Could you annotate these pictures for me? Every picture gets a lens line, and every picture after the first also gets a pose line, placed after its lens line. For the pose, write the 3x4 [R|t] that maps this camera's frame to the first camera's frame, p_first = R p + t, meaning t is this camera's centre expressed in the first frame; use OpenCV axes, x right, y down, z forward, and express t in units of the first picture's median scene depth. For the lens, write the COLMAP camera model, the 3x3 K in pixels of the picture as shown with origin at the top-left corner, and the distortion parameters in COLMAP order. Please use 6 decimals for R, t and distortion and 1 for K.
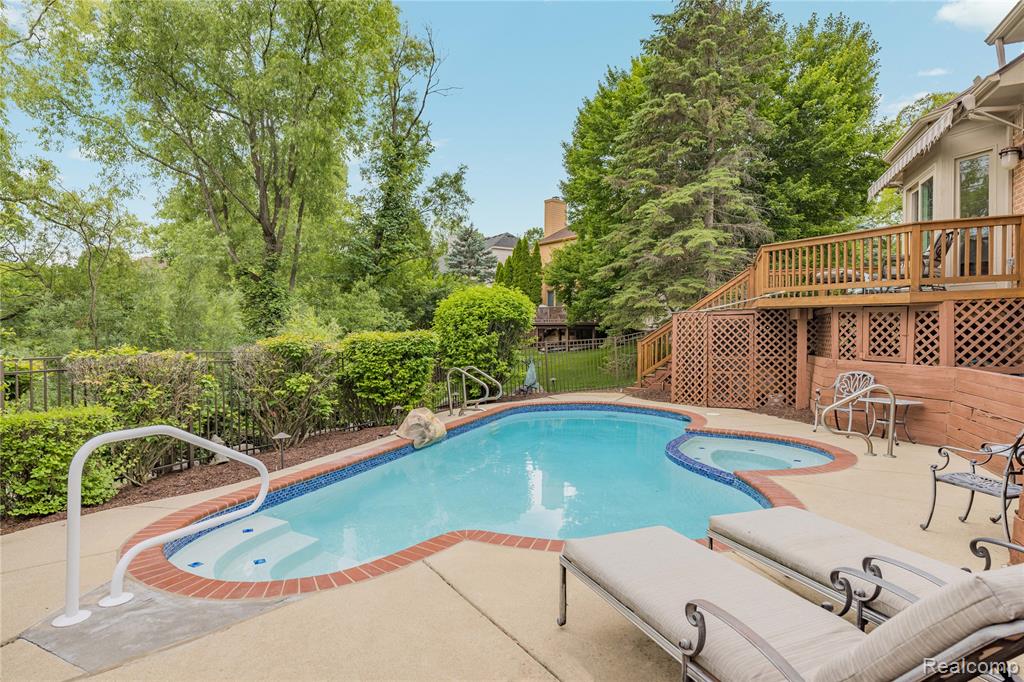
lens RADIAL K [[573.6, 0, 517.2], [0, 573.6, 323.4], [0, 0, 1]] dist [0.004734, -0.000146]
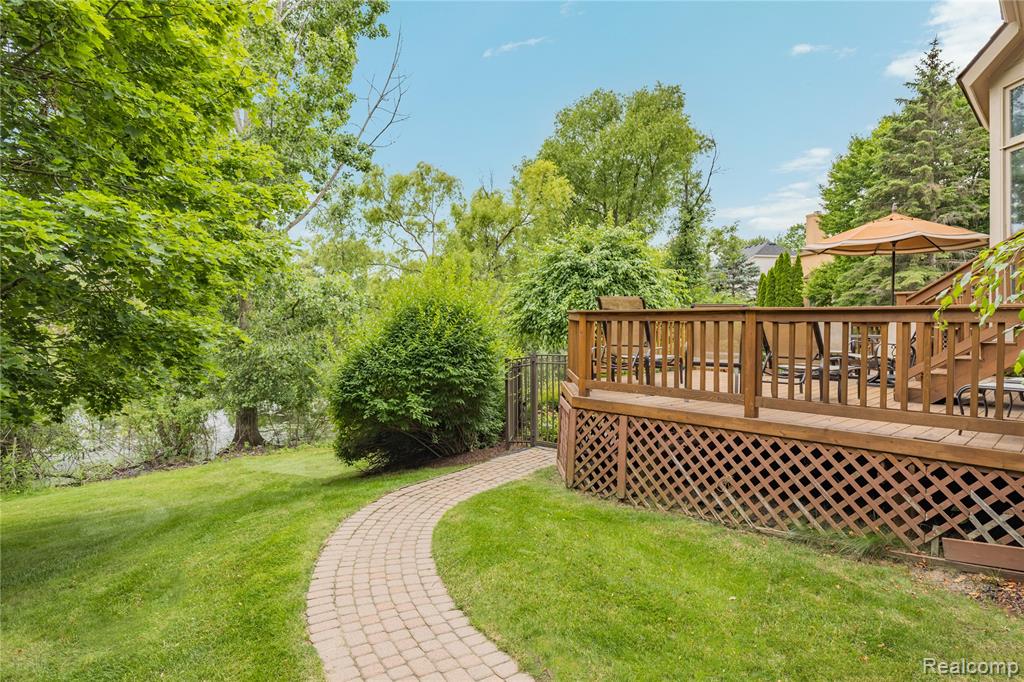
lens RADIAL K [[585.2, 0, 507.2], [0, 585.2, 335.6], [0, 0, 1]] dist [0.003663, 0.000070]
pose [[0.906836, -0.007021, -0.421425, -0.002703], [0.018914, 0.999532, 0.024049, -0.051688], [0.421059, -0.029779, 0.906544, -0.839054]]
